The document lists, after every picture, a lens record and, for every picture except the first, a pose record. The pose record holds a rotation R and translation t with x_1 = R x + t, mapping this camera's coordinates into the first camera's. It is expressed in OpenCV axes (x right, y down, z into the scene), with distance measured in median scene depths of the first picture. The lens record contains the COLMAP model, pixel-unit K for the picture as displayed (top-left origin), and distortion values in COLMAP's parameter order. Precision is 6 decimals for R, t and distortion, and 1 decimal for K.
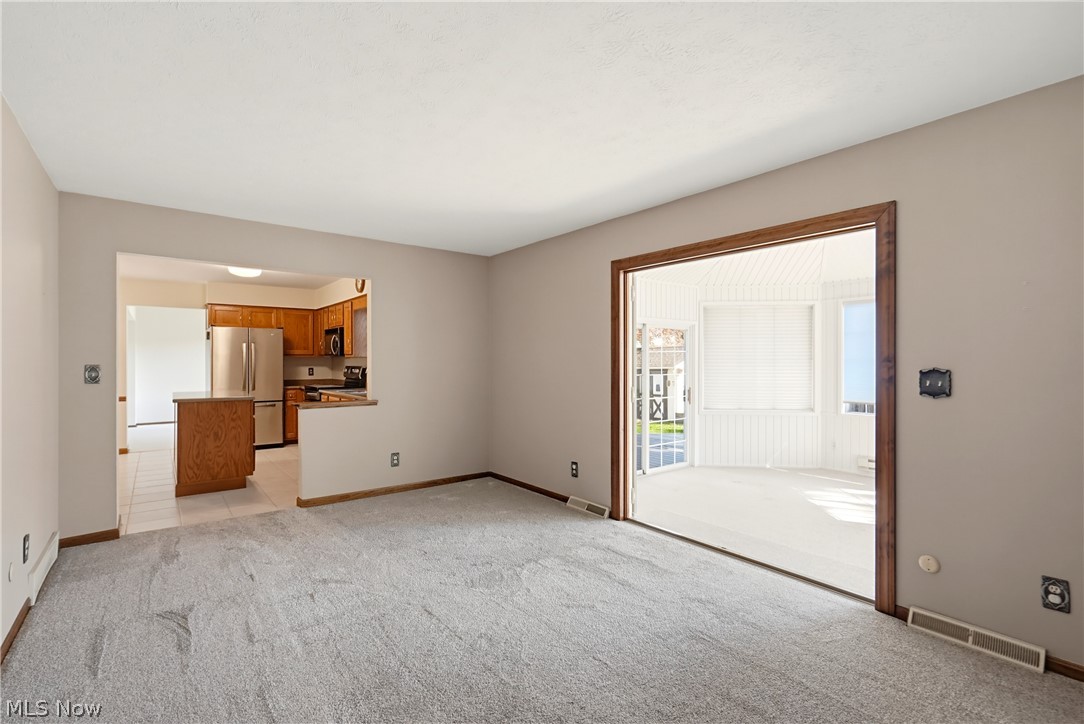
lens RADIAL K [[493.1, 0, 544.5], [0, 493.1, 358.1], [0, 0, 1]] dist [-0.002707, 0.000065]
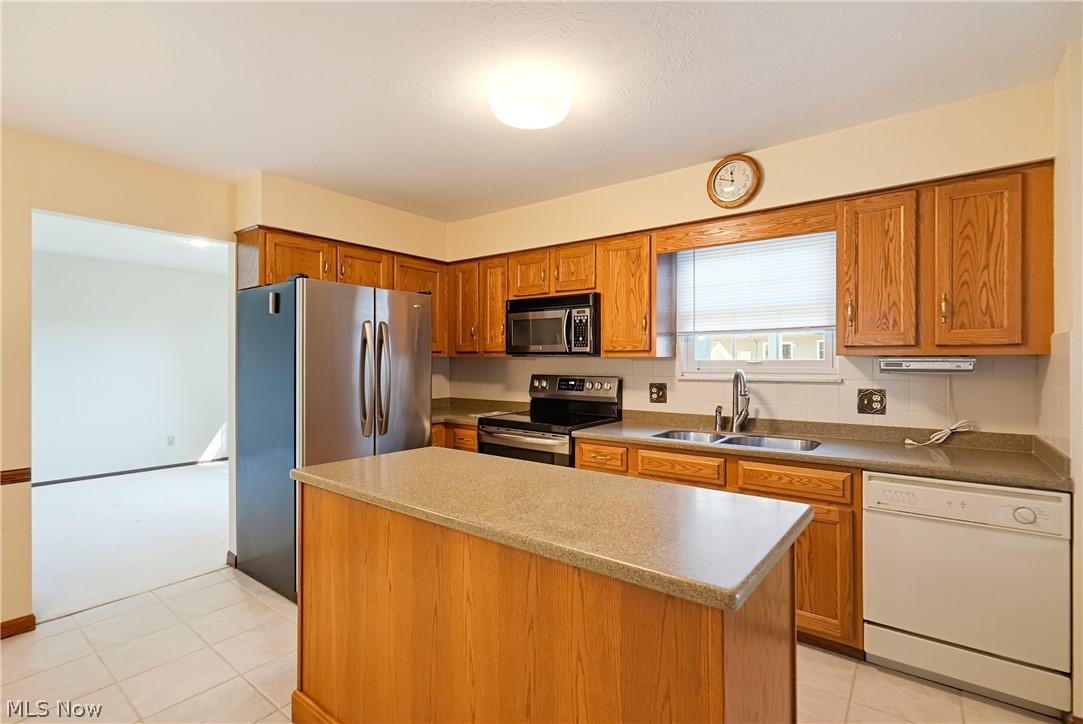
lens RADIAL K [[492.6, 0, 544.0], [0, 492.6, 358.2], [0, 0, 1]] dist [-0.002707, 0.000065]
pose [[0.966903, 0.002132, 0.255137, -0.534225], [-0.002245, 0.999997, 0.000153, -0.001509], [-0.255136, -0.000720, 0.966905, 0.525393]]
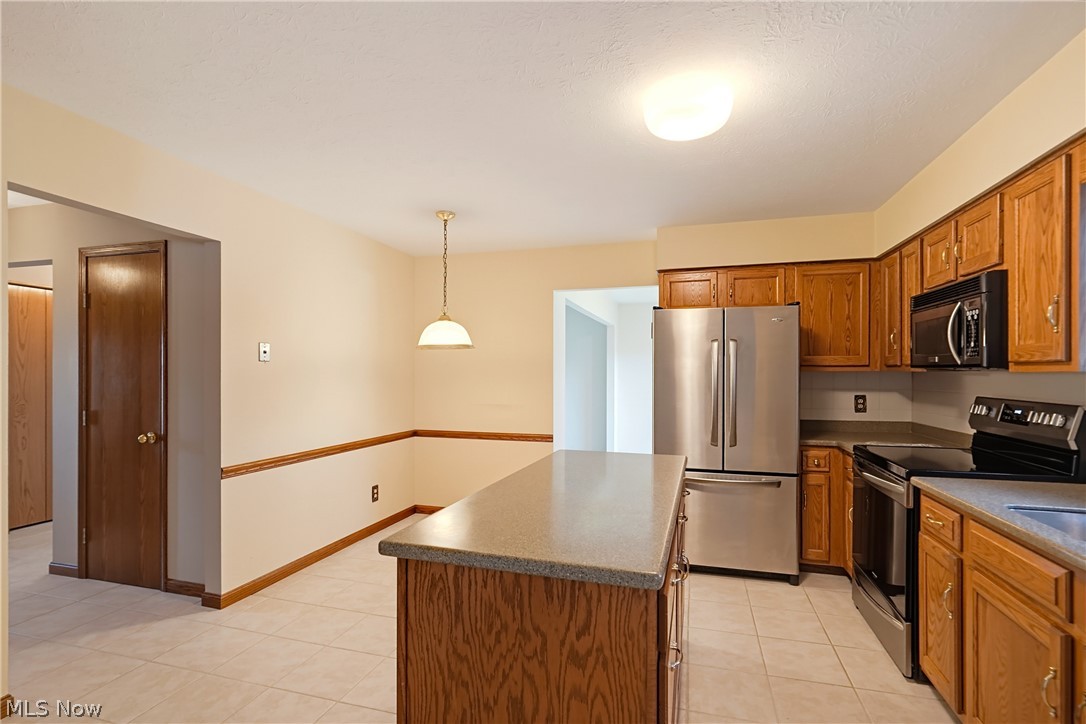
lens RADIAL K [[499.3, 0, 546.3], [0, 499.3, 374.1], [0, 0, 1]] dist [-0.001252, 0.000209]
pose [[0.576997, 0.004825, -0.816732, -0.300176], [0.002314, 0.999969, 0.007542, -0.004006], [0.816743, -0.006242, 0.576968, 0.565449]]
